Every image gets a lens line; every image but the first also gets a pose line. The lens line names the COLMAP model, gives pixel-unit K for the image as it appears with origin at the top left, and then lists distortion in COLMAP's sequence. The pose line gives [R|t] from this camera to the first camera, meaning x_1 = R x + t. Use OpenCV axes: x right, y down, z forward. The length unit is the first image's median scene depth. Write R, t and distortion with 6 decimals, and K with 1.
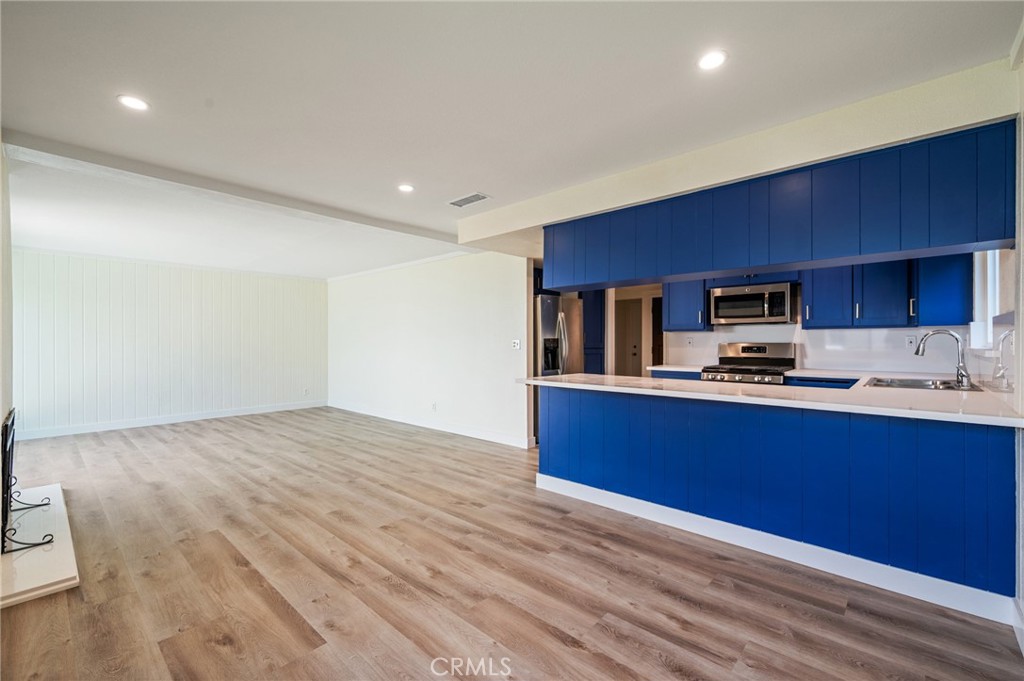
lens RADIAL K [[430.2, 0, 492.9], [0, 430.2, 337.9], [0, 0, 1]] dist [0.002753, 0.000262]
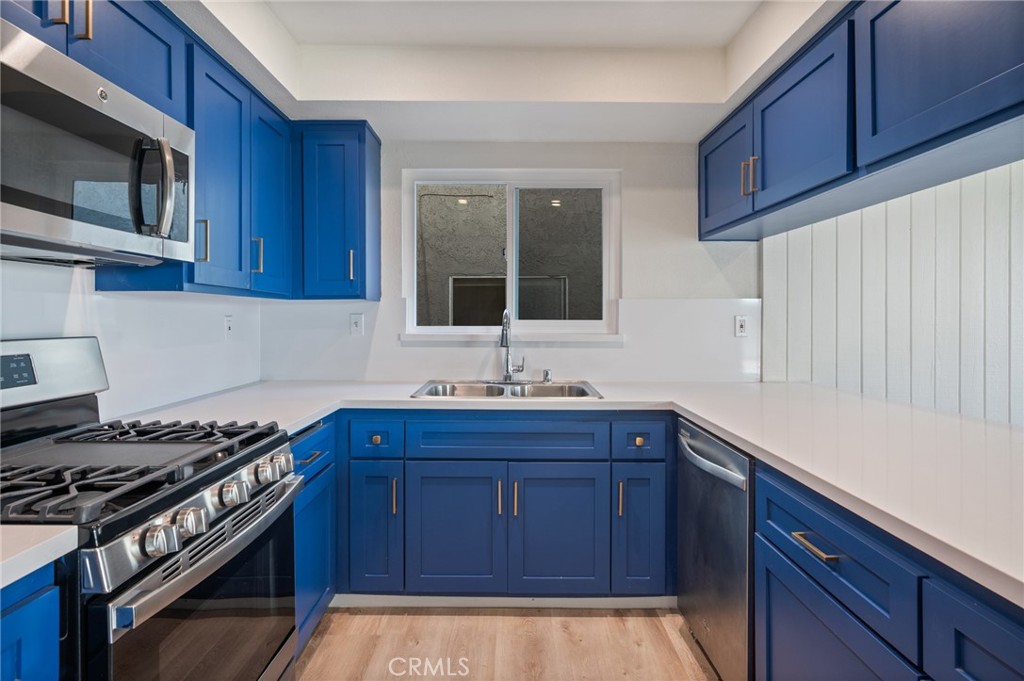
lens RADIAL K [[542.4, 0, 511.2], [0, 542.4, 320.5], [0, 0, 1]] dist [0.000175, -0.000727]
pose [[-0.703059, -0.000671, 0.711131, 0.249290], [-0.002731, 0.999995, -0.001757, 0.001396], [-0.711126, -0.003177, -0.703057, 1.020332]]
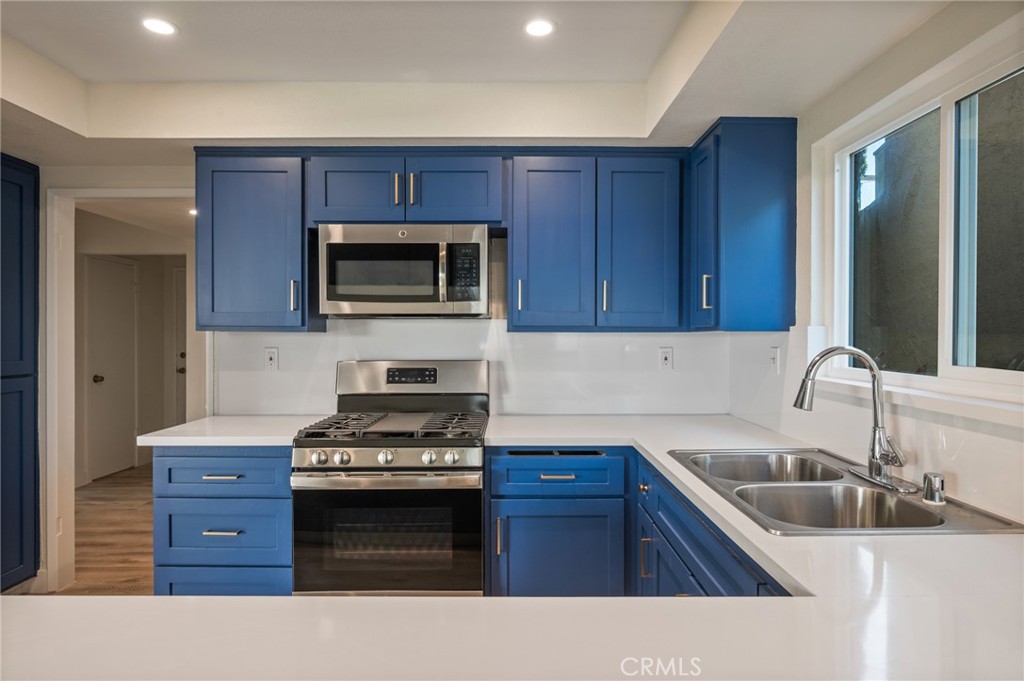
lens RADIAL K [[566.5, 0, 512.6], [0, 566.5, 337.6], [0, 0, 1]] dist [-0.000078, -0.000014]
pose [[0.710726, -0.000741, 0.703469, 0.280492], [-0.008395, 0.999919, 0.009535, -0.017948], [-0.703419, -0.012683, 0.710662, 0.530551]]
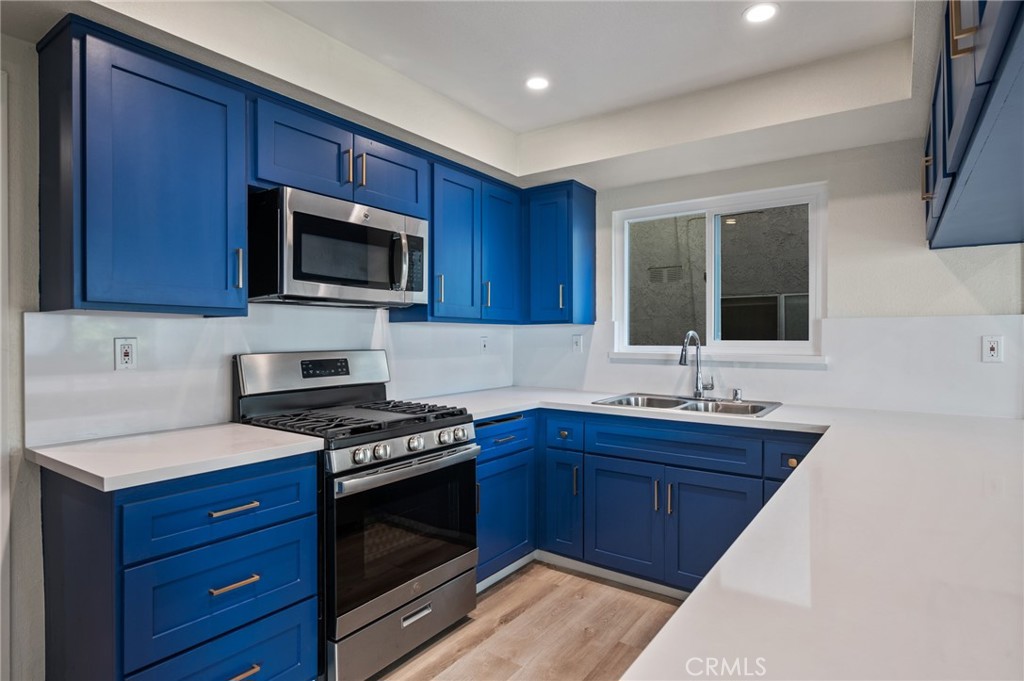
lens RADIAL K [[548.8, 0, 512.0], [0, 548.8, 340.2], [0, 0, 1]] dist [-0.001004, -0.000153]
pose [[-0.161246, -0.000711, 0.986914, 0.078447], [-0.005800, 0.999983, -0.000227, 0.000693], [-0.986897, -0.005761, -0.161248, 0.926932]]
